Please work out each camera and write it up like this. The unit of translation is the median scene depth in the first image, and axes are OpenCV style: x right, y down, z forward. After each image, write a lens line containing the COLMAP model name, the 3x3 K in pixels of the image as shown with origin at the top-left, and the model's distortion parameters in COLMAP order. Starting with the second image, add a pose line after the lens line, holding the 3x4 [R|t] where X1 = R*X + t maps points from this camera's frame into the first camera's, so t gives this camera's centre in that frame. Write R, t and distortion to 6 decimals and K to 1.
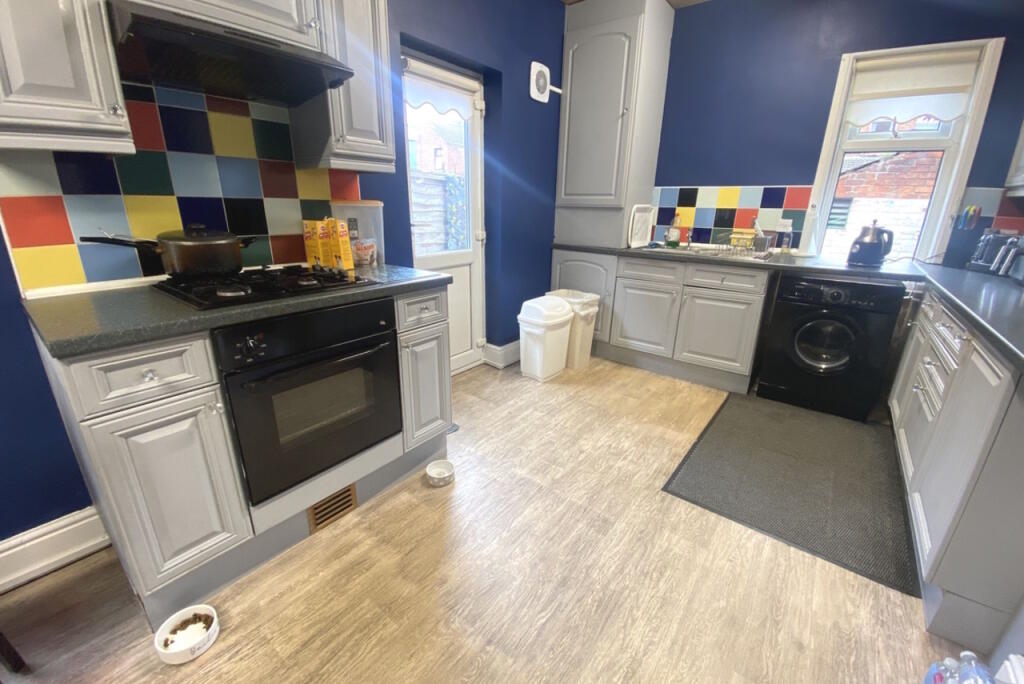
lens RADIAL K [[416.1, 0, 510.9], [0, 416.1, 337.3], [0, 0, 1]] dist [0.024967, -0.021758]
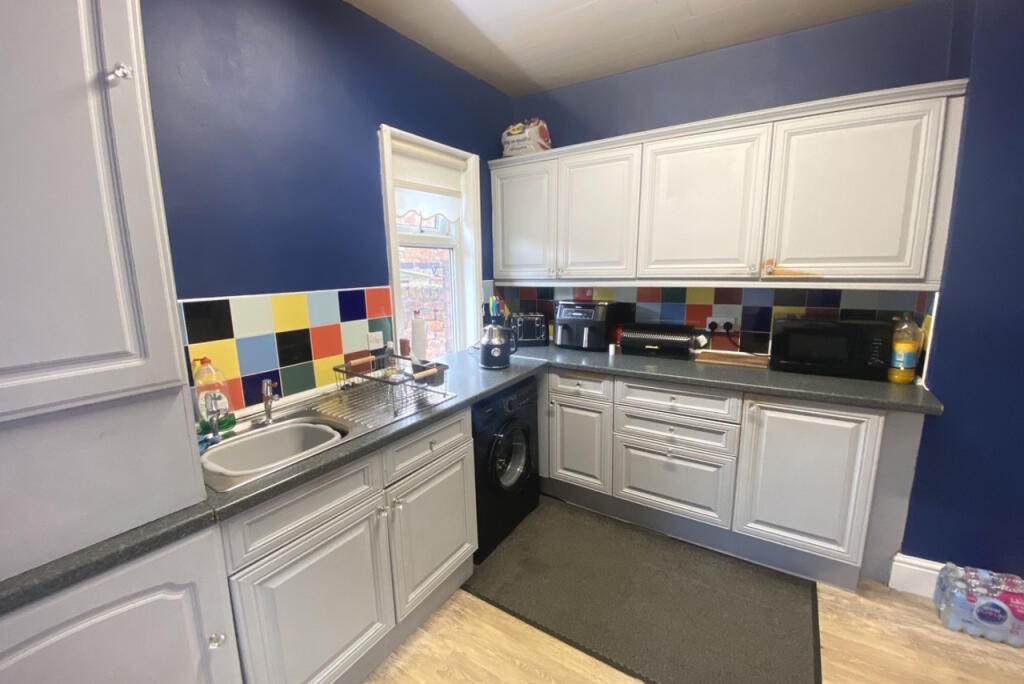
lens RADIAL K [[416.1, 0, 510.9], [0, 416.1, 337.3], [0, 0, 1]] dist [0.024967, -0.021758]
pose [[-0.087719, -0.186249, 0.978579, -0.056333], [0.326794, 0.922619, 0.204892, -0.338943], [-0.941016, 0.337766, -0.020066, 0.791723]]
